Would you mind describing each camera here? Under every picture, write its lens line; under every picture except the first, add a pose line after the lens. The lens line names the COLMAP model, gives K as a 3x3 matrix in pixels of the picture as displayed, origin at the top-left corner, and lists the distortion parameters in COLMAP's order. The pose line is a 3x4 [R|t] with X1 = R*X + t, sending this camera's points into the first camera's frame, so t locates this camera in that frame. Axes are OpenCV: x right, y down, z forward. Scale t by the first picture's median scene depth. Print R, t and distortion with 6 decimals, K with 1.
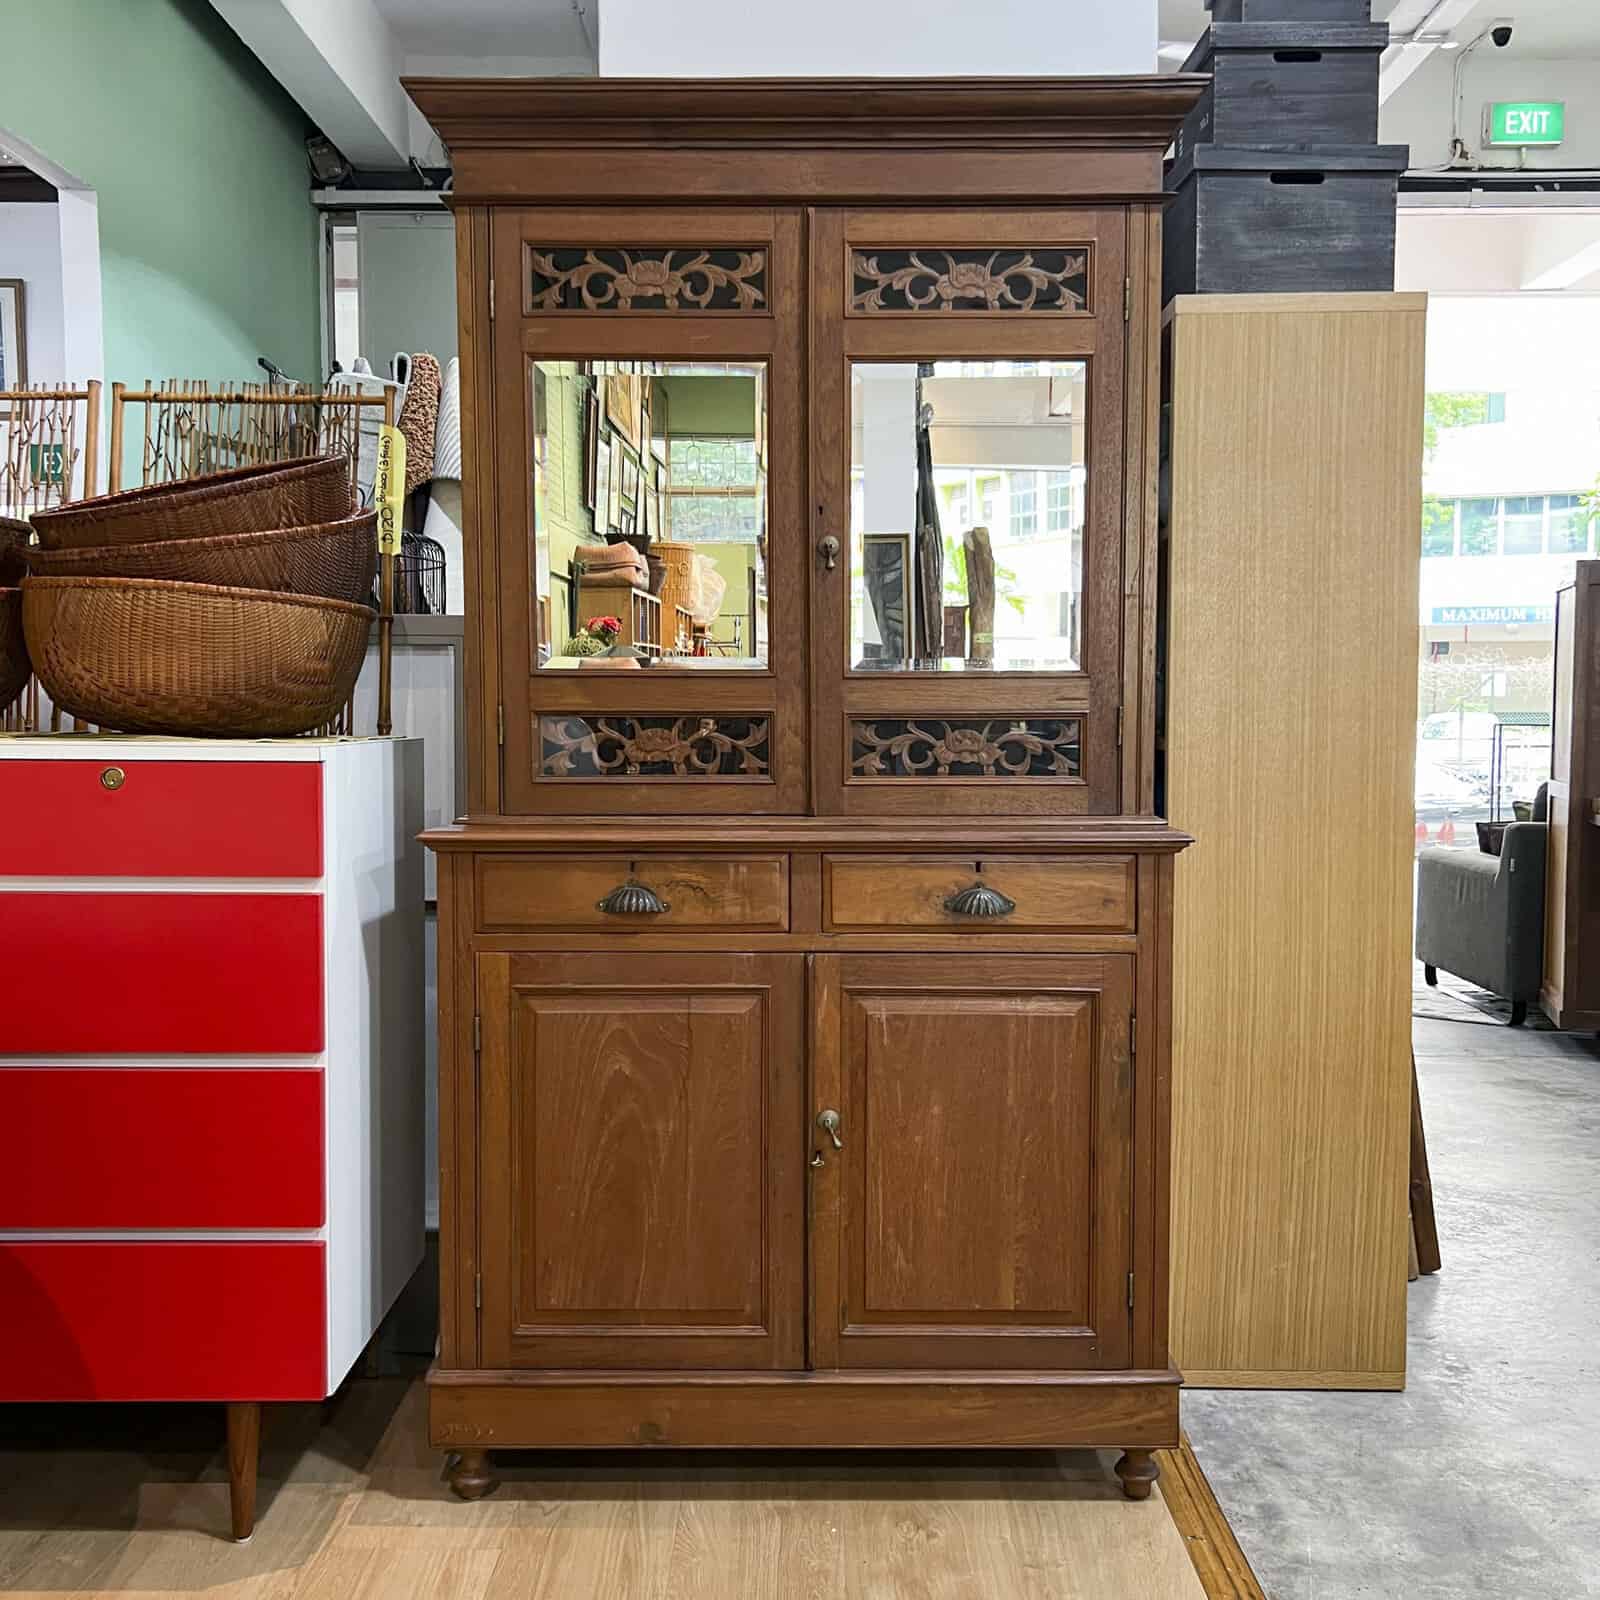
lens RADIAL K [[1721.8, 0, 800.0], [0, 1721.8, 800.0], [0, 0, 1]] dist [0.041632, -0.093627]
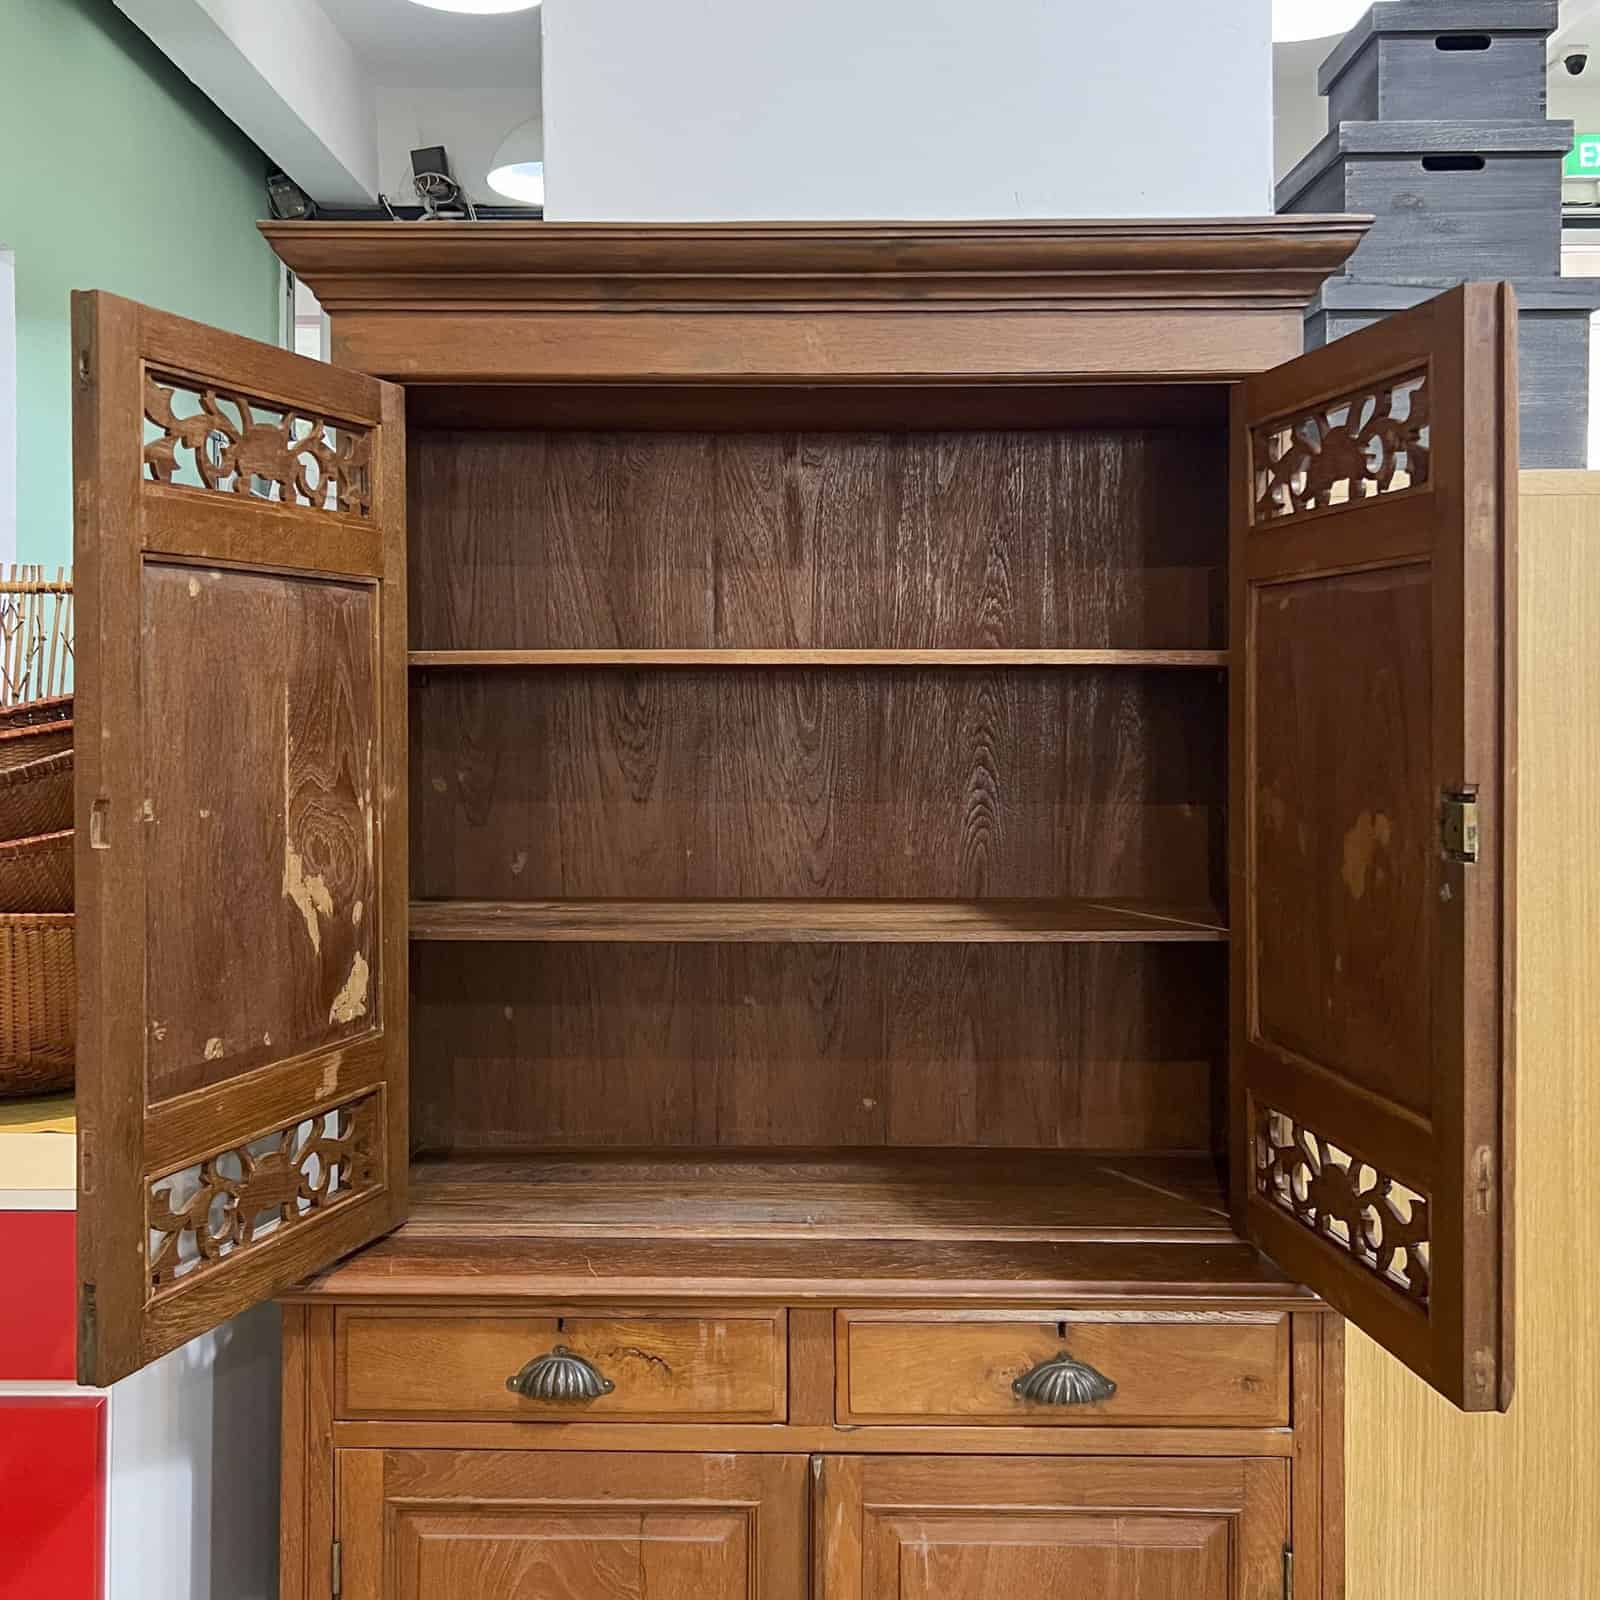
lens RADIAL K [[1799.1, 0, 765.3], [0, 1799.1, 661.3], [0, 0, 1]] dist [0.025284, -0.080472]
pose [[0.999796, 0.001365, -0.020166, -0.000892], [-0.003037, 0.996537, -0.083100, -0.163554], [0.019982, 0.083144, 0.996337, 0.248364]]
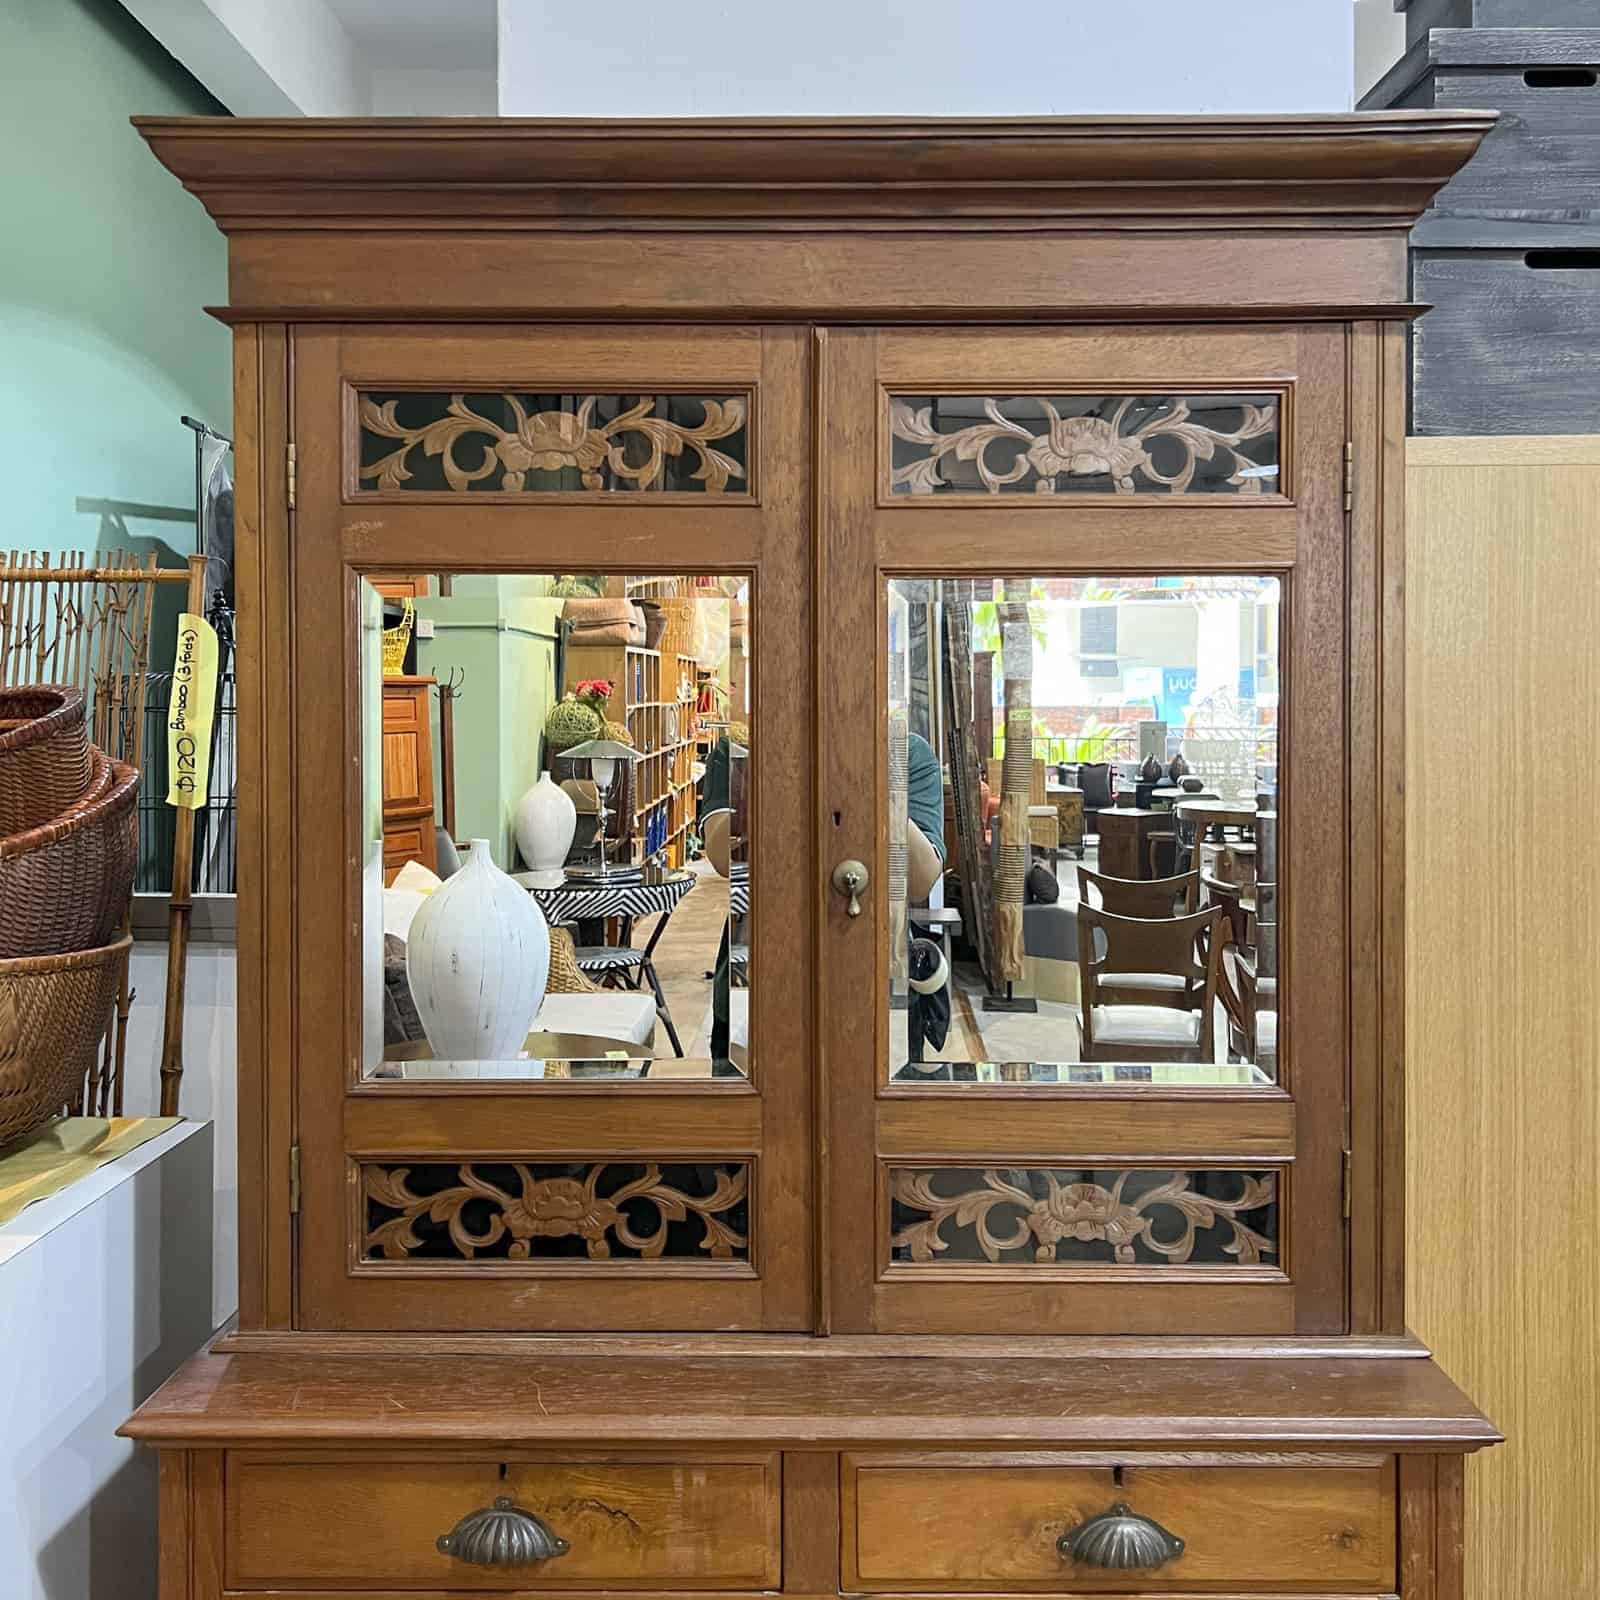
lens RADIAL K [[1752.7, 0, 801.9], [0, 1752.7, 681.9], [0, 0, 1]] dist [0.037649, -0.037395]
pose [[0.999975, 0.001168, -0.006915, 0.003951], [-0.001661, 0.997423, -0.071725, -0.173957], [0.006813, 0.071735, 0.997400, 0.393721]]
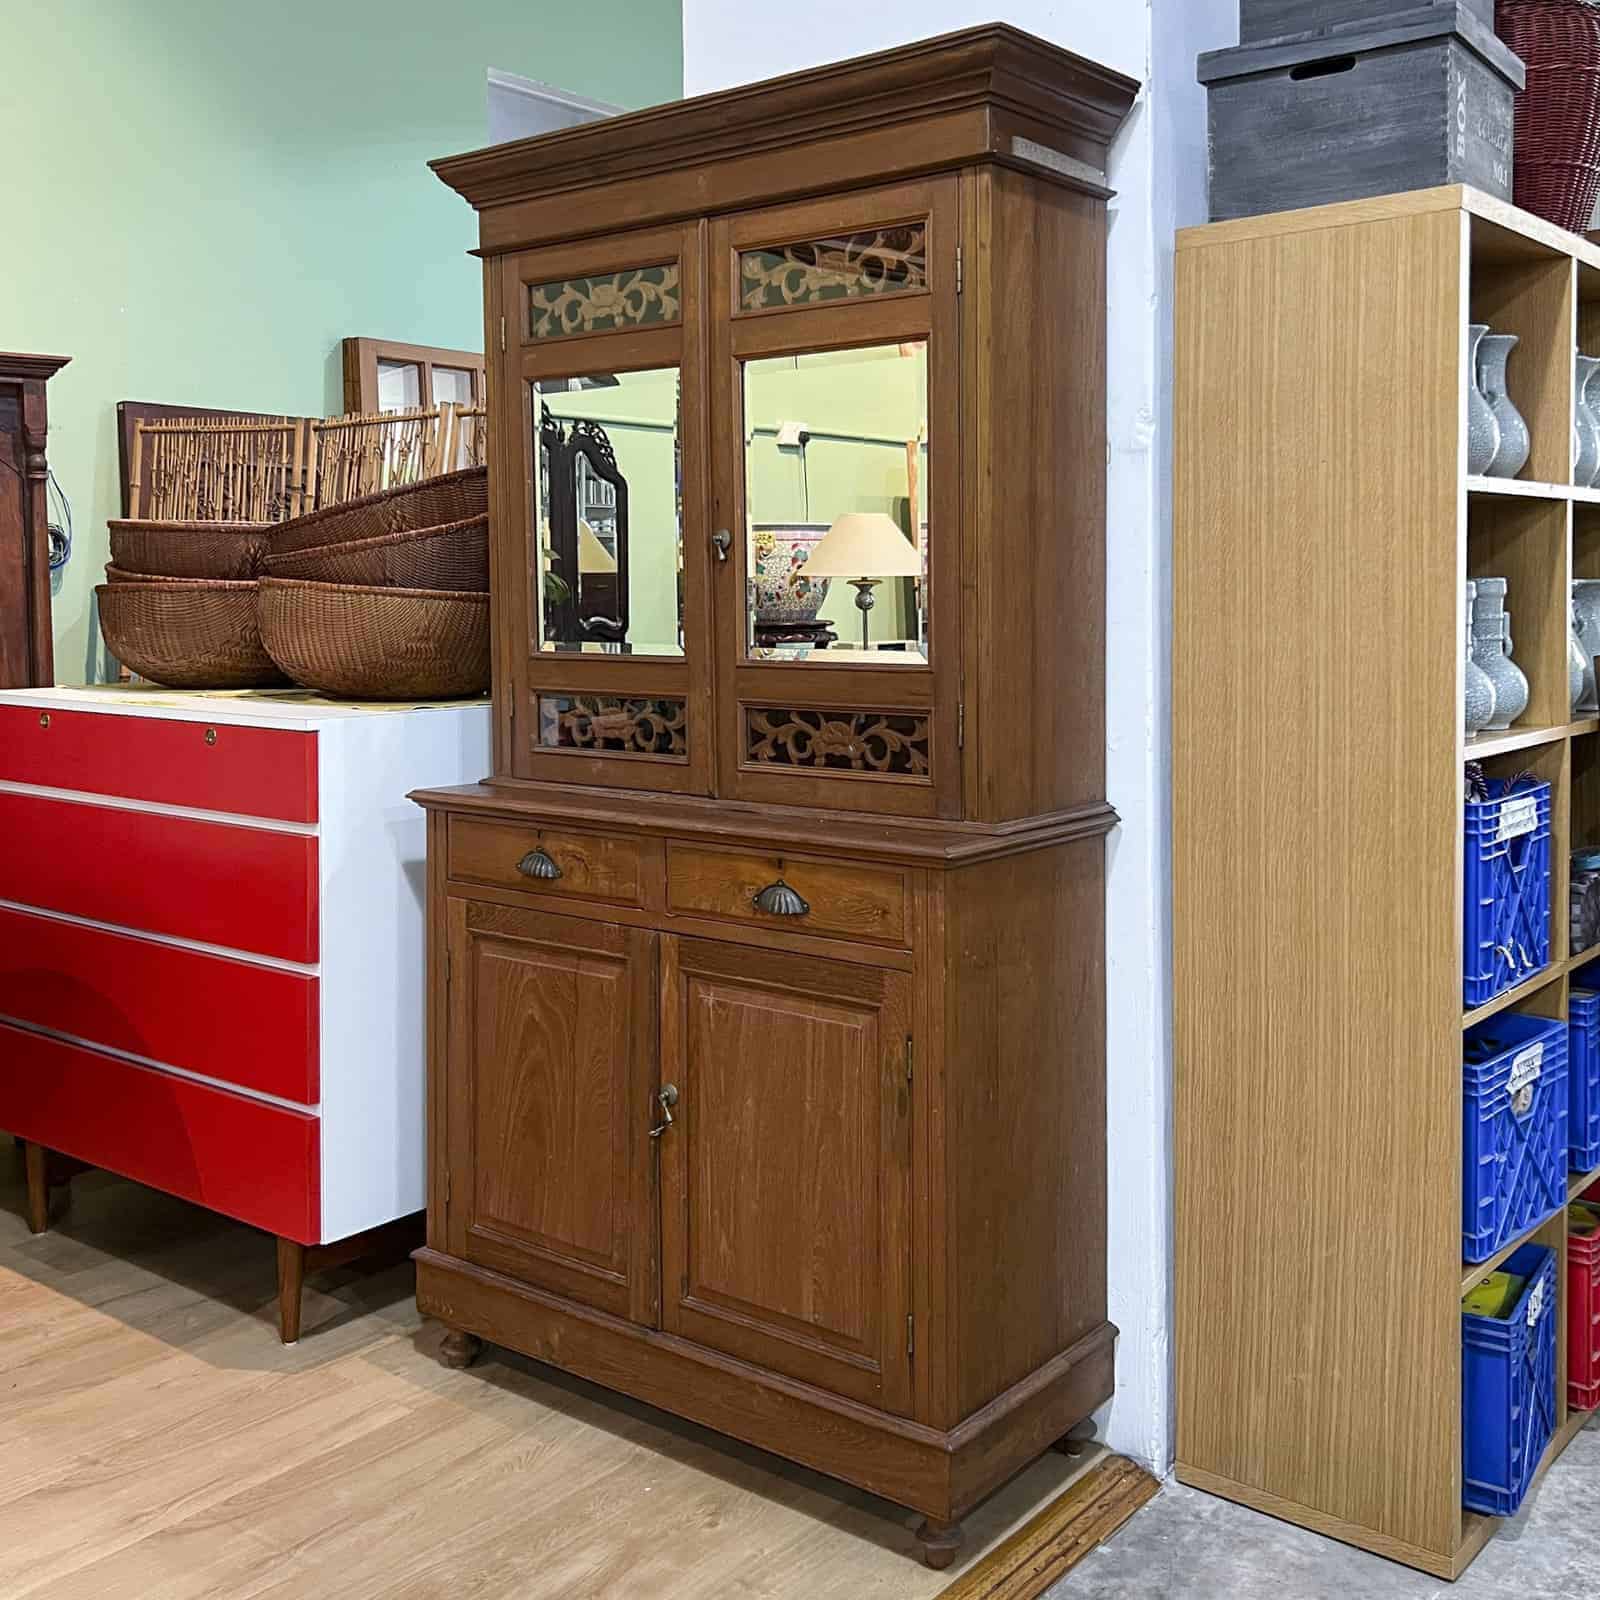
lens RADIAL K [[1752.7, 0, 801.9], [0, 1752.7, 681.9], [0, 0, 1]] dist [0.037649, -0.037395]
pose [[0.774620, 0.028630, -0.631778, 0.726883], [-0.036257, 0.999342, 0.000831, -0.064955], [0.631387, 0.022263, 0.775149, 0.219928]]
